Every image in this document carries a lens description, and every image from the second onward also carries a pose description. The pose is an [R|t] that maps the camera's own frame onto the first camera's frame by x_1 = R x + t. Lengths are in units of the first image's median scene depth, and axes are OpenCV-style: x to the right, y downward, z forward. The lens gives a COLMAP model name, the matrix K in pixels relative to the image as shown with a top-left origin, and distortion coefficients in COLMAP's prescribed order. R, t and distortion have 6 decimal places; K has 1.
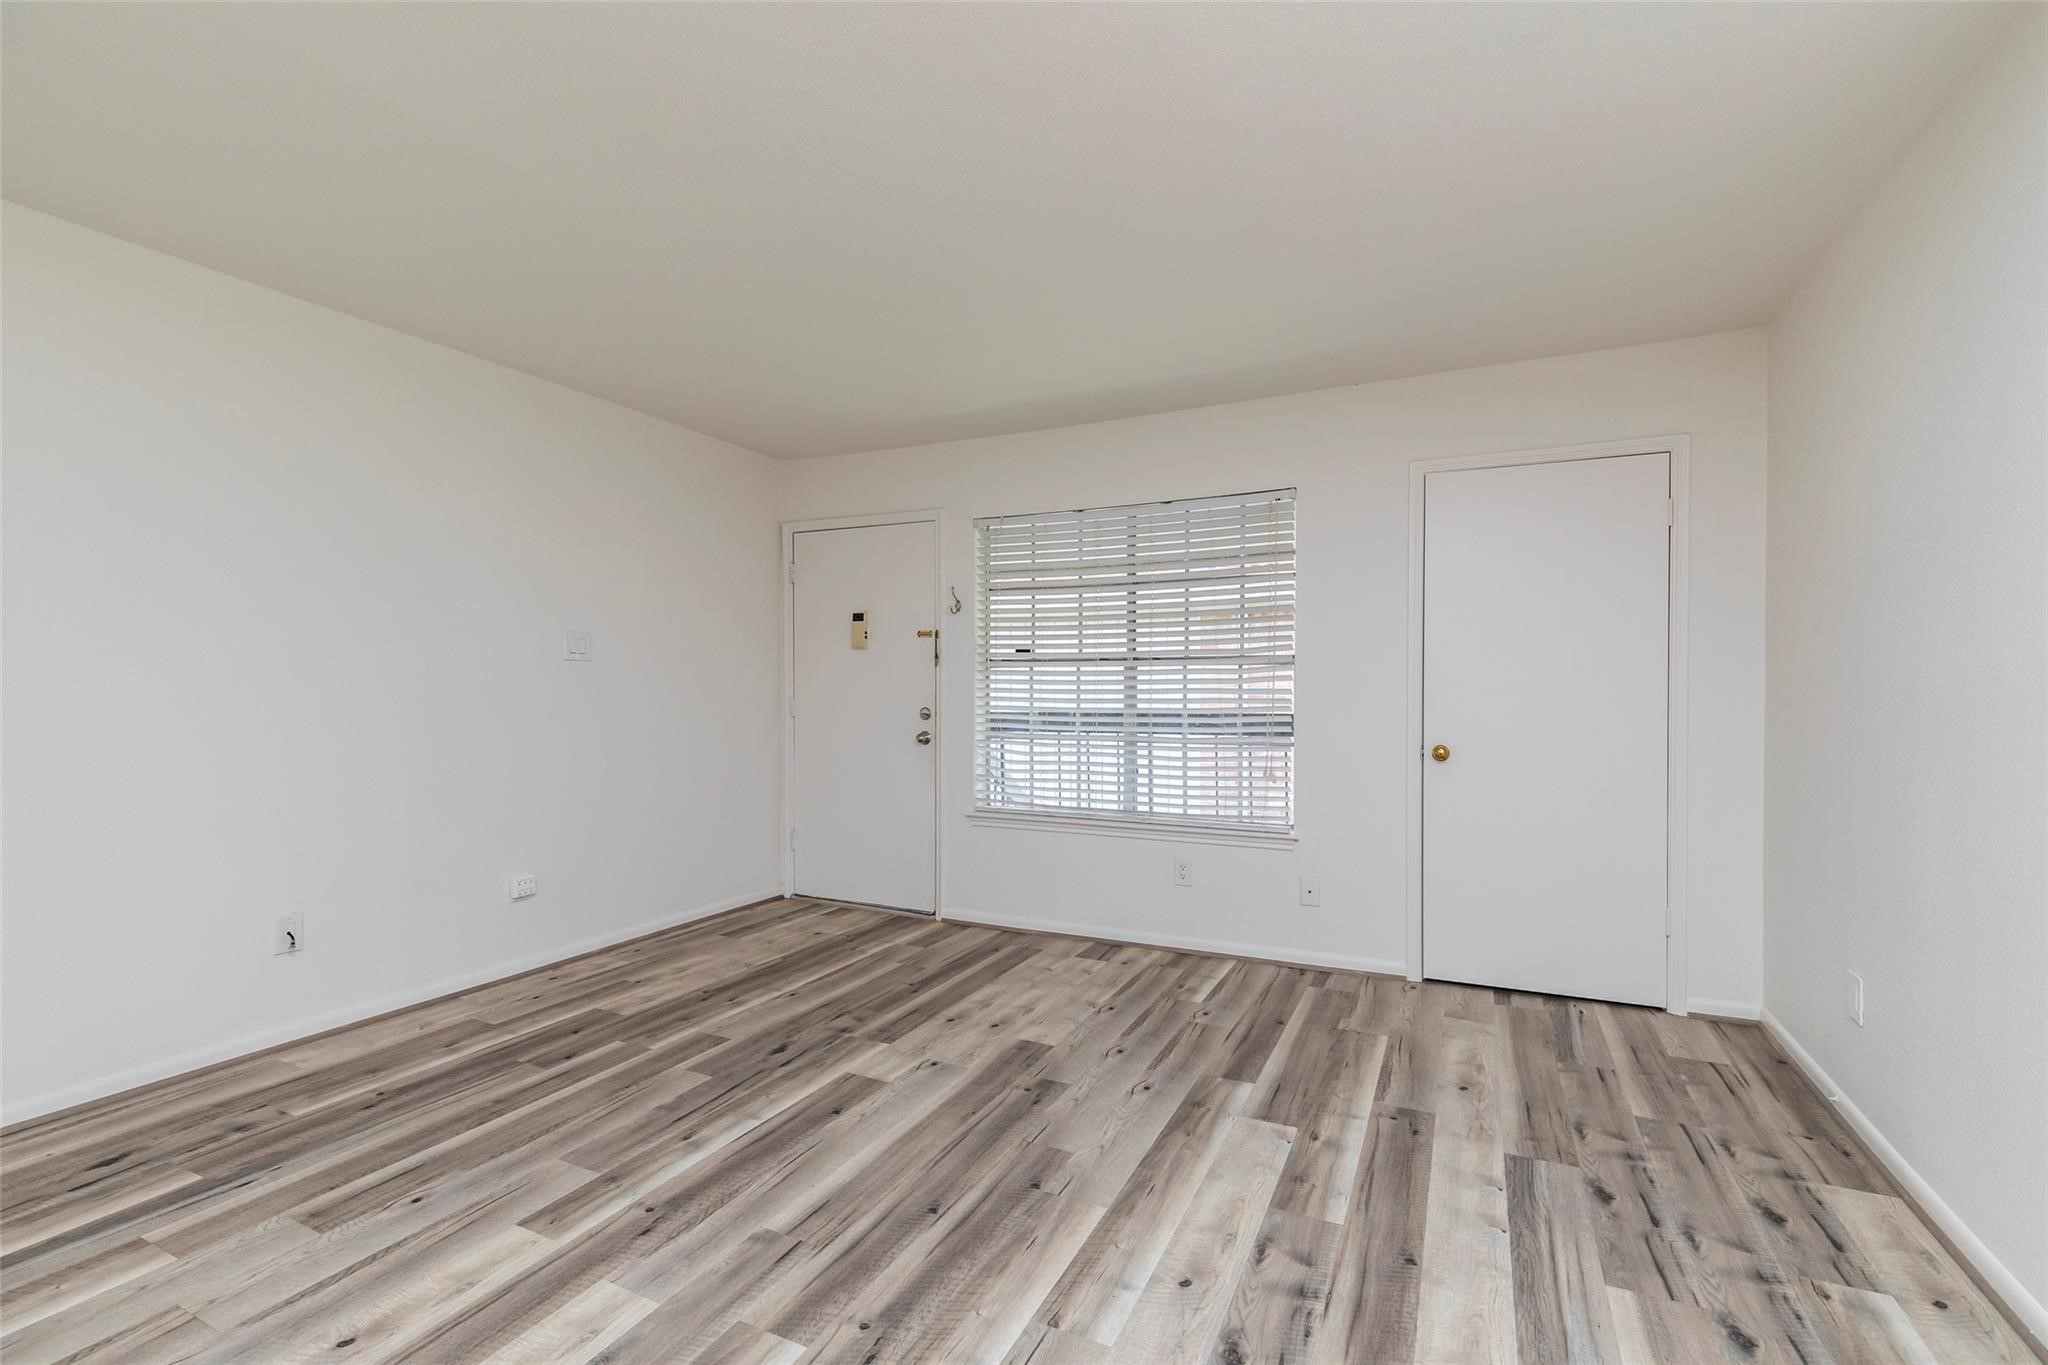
lens RADIAL K [[918.4, 0, 1024.9], [0, 918.4, 691.2], [0, 0, 1]] dist [0.008615, -0.001040]
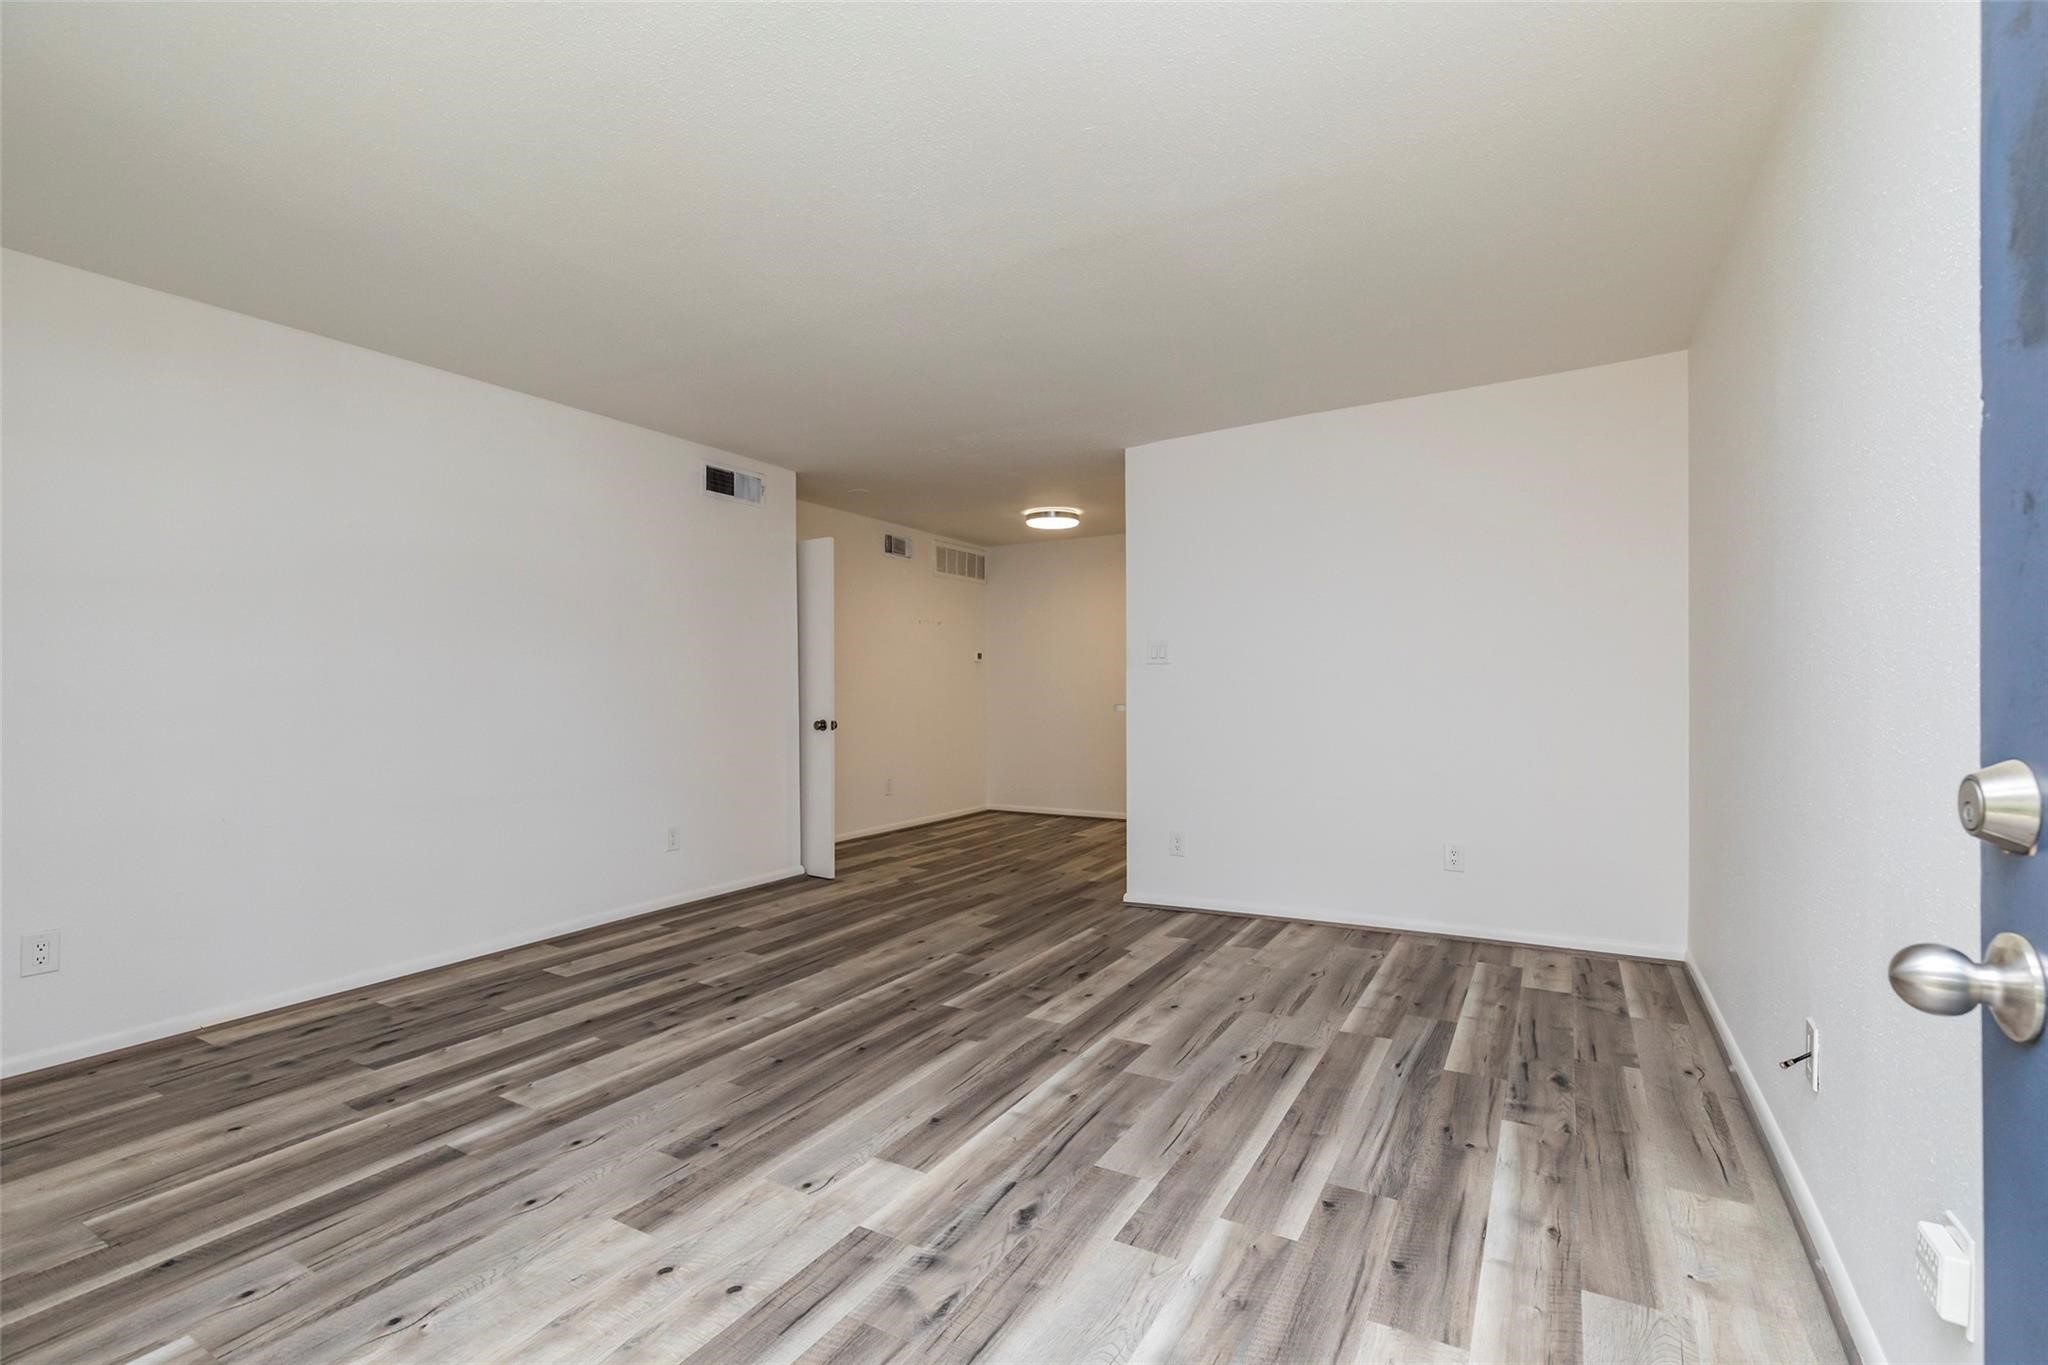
lens RADIAL K [[918.4, 0, 1024.9], [0, 918.4, 691.2], [0, 0, 1]] dist [0.008615, -0.001040]
pose [[-0.997157, 0.008023, 0.074923, -0.338230], [0.008683, 0.999926, 0.008495, 0.009337], [-0.074850, 0.009121, -0.997153, 1.762697]]
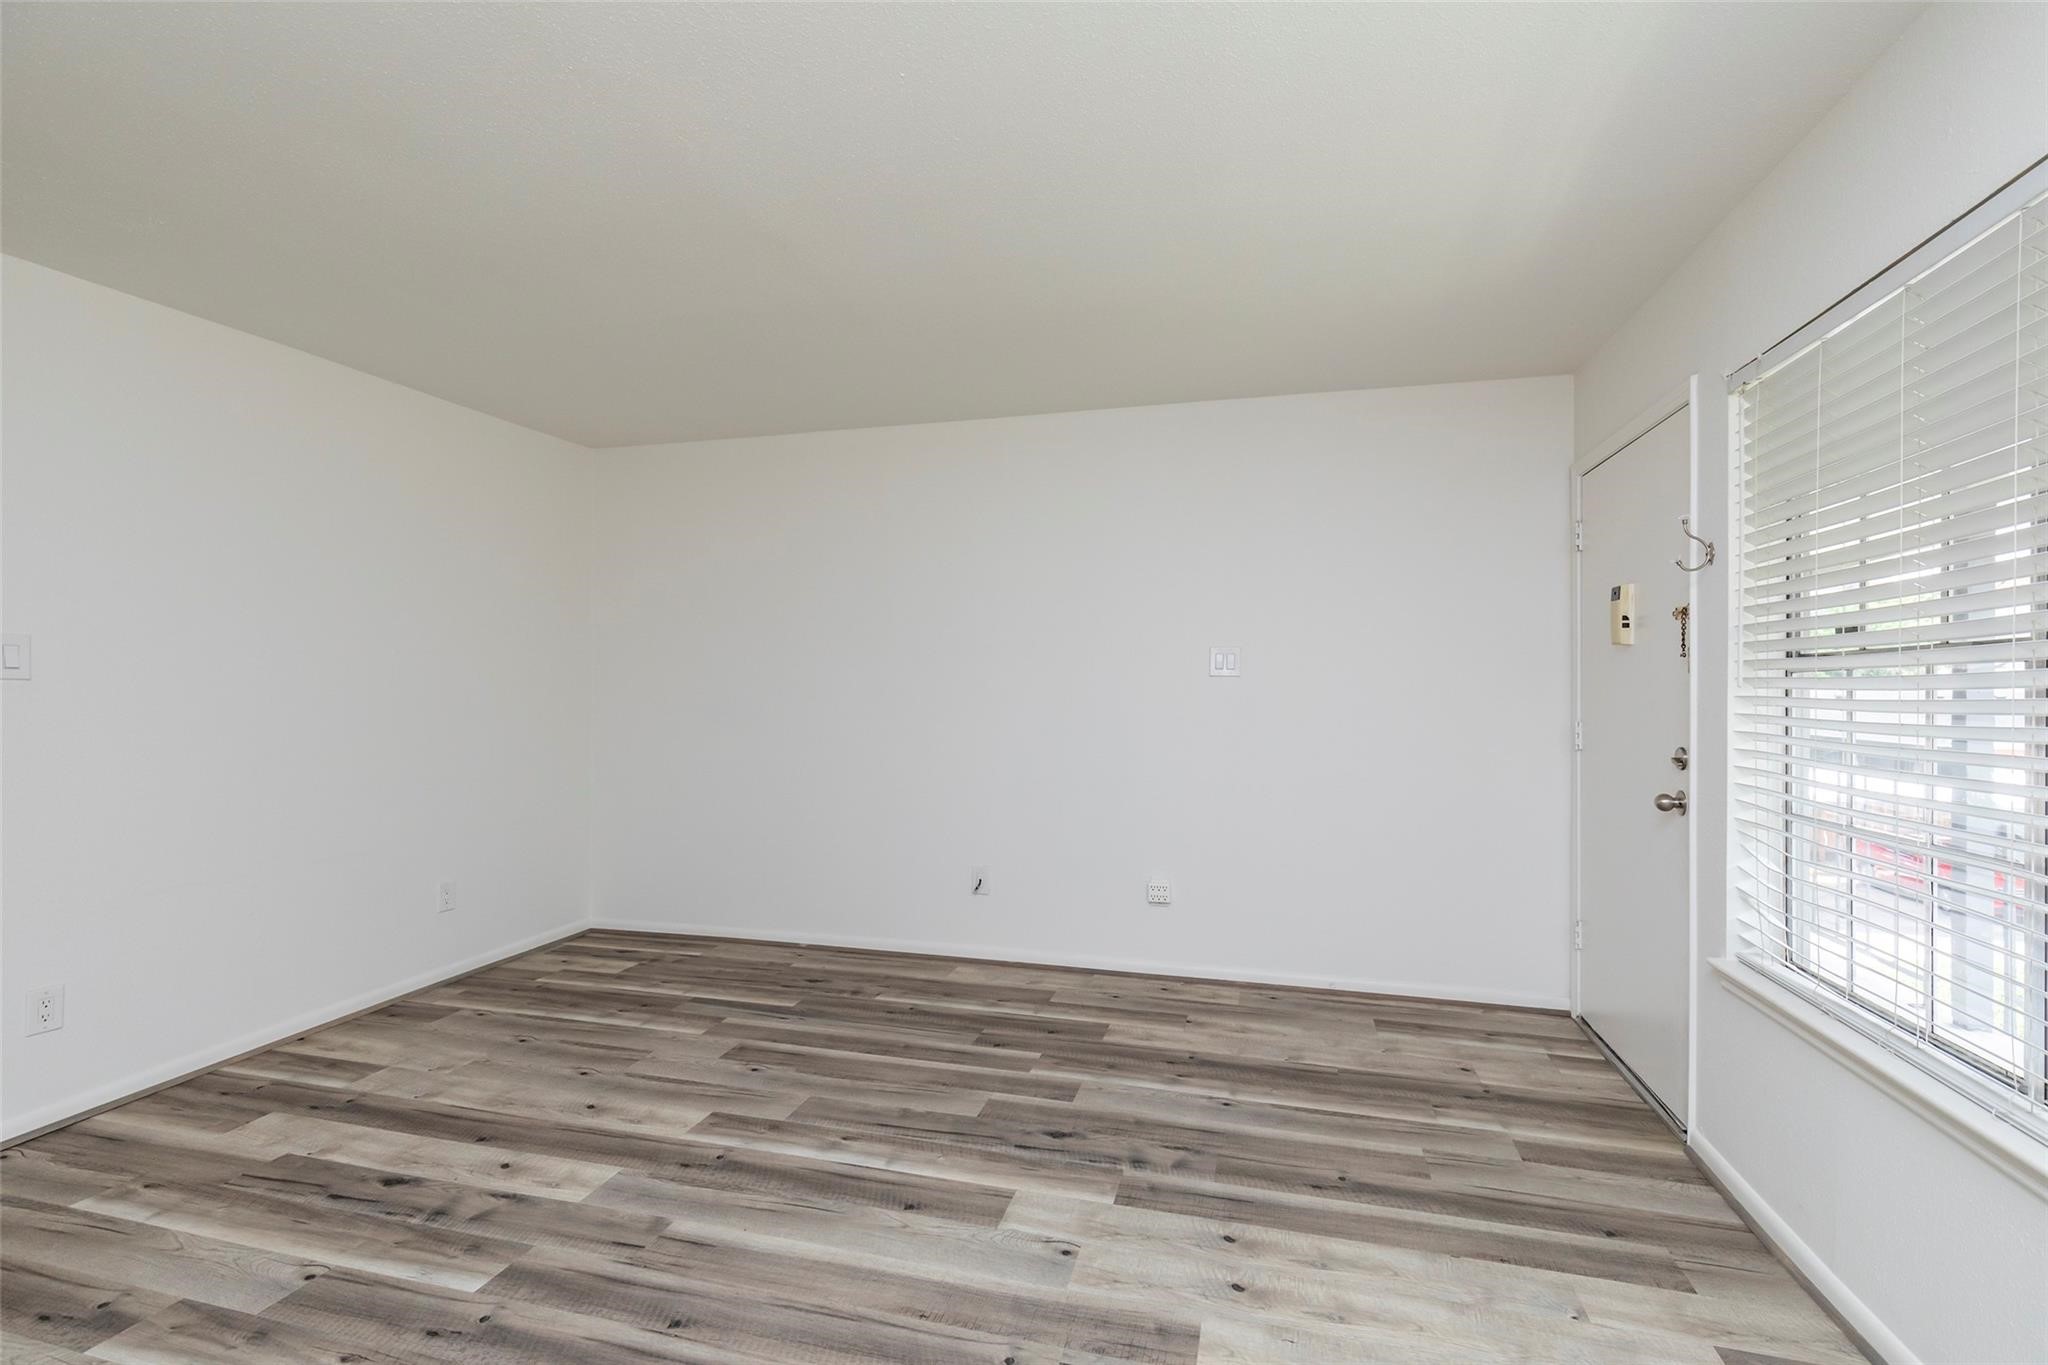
lens RADIAL K [[918.4, 0, 1024.9], [0, 918.4, 691.2], [0, 0, 1]] dist [0.008615, -0.001040]
pose [[0.183757, 0.000664, -0.982972, 0.600325], [-0.007227, 0.999974, -0.000676, -0.020849], [0.982945, 0.007228, 0.183757, 0.862640]]
